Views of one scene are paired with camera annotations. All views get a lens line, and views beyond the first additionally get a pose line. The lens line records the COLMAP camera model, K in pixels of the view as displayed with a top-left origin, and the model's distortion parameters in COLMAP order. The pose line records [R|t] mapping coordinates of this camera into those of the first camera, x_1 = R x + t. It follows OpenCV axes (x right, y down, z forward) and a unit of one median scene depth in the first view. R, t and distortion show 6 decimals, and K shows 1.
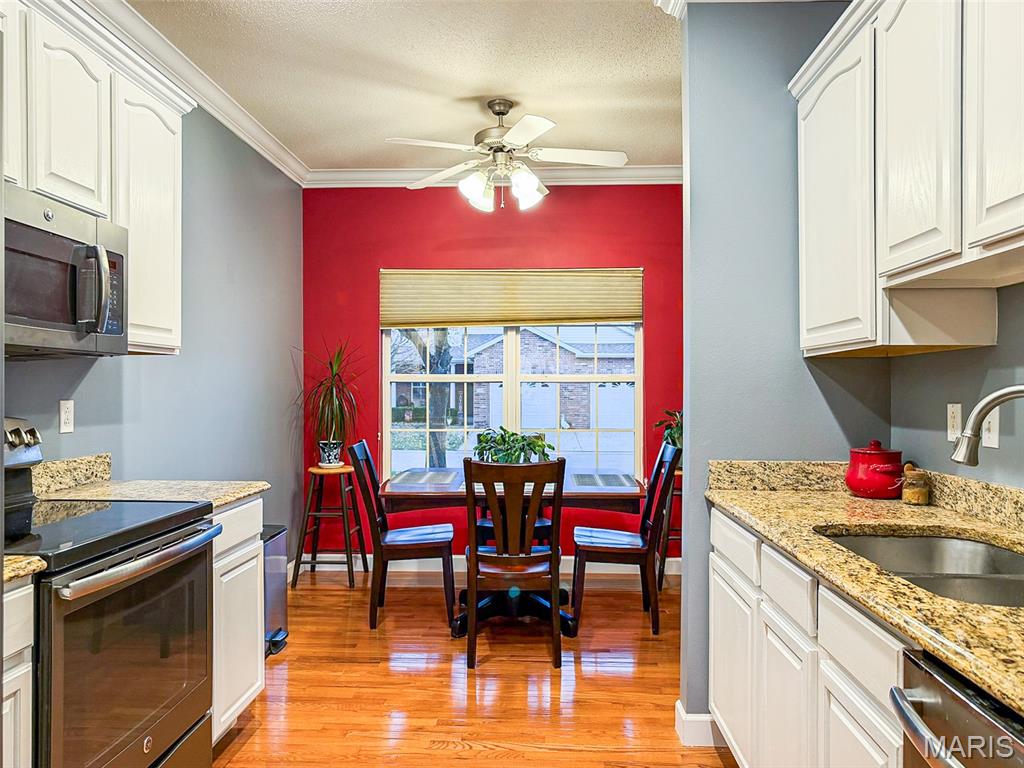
lens RADIAL K [[737.5, 0, 511.6], [0, 737.5, 395.3], [0, 0, 1]] dist [-0.008599, -0.005932]
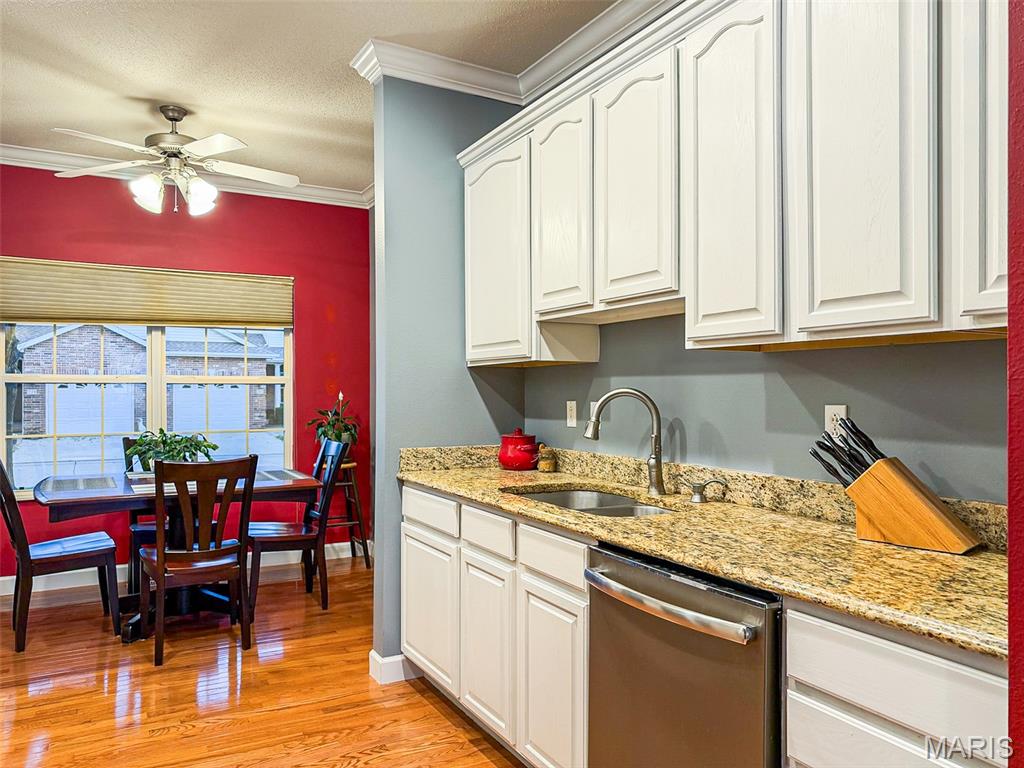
lens RADIAL K [[737.5, 0, 511.6], [0, 737.5, 395.3], [0, 0, 1]] dist [-0.008599, -0.005932]
pose [[0.850898, -0.004693, 0.525310, -0.153430], [0.005171, 0.999986, 0.000558, -0.000537], [-0.525306, 0.002242, 0.850911, -0.105788]]
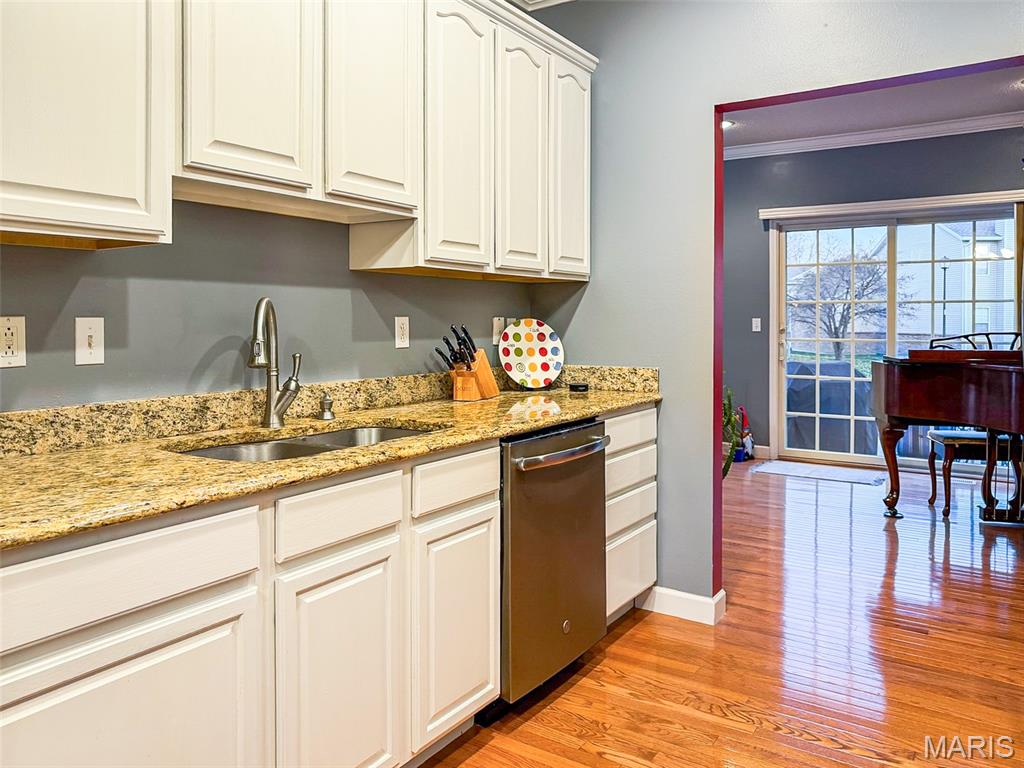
lens RADIAL K [[756.1, 0, 512.4], [0, 756.1, 322.3], [0, 0, 1]] dist [-0.004610, -0.000399]
pose [[-0.857272, -0.003069, 0.514854, -0.135827], [0.003594, 0.999922, 0.011945, 0.005754], [-0.514851, 0.012091, -0.857194, 0.796949]]
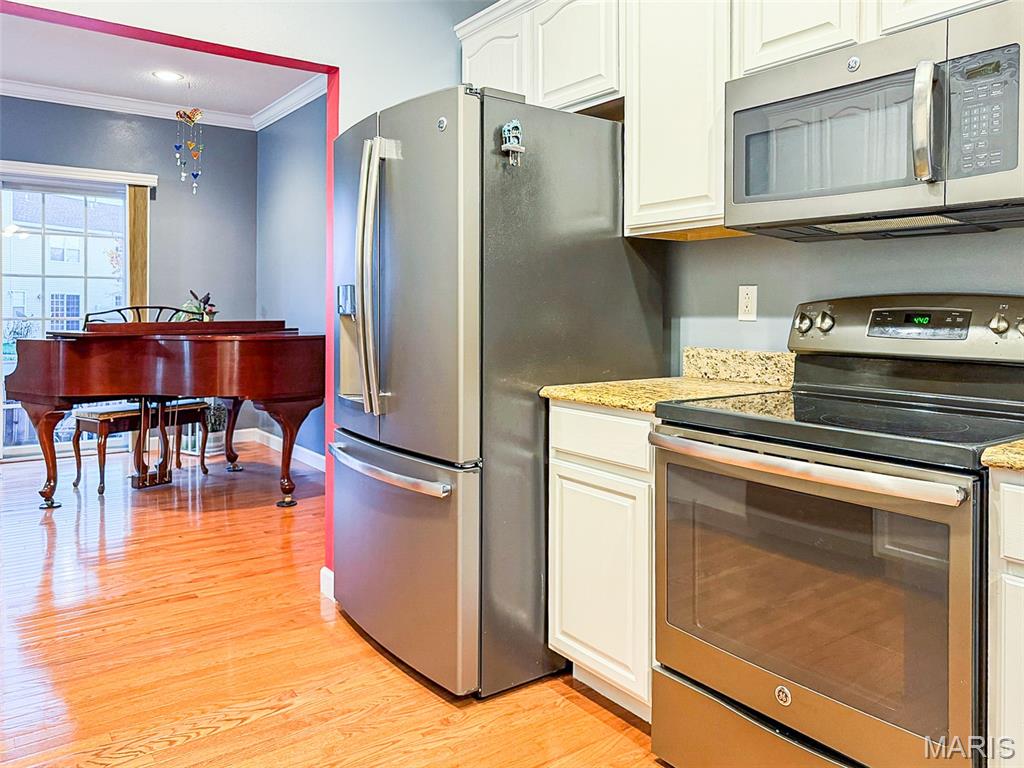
lens RADIAL K [[763.8, 0, 512.7], [0, 763.8, 309.0], [0, 0, 1]] dist [-0.009355, 0.002868]
pose [[-0.779513, -0.003873, -0.626375, 0.134599], [-0.011504, 0.999901, 0.008133, 0.026326], [0.626281, 0.013545, -0.779480, 0.738688]]
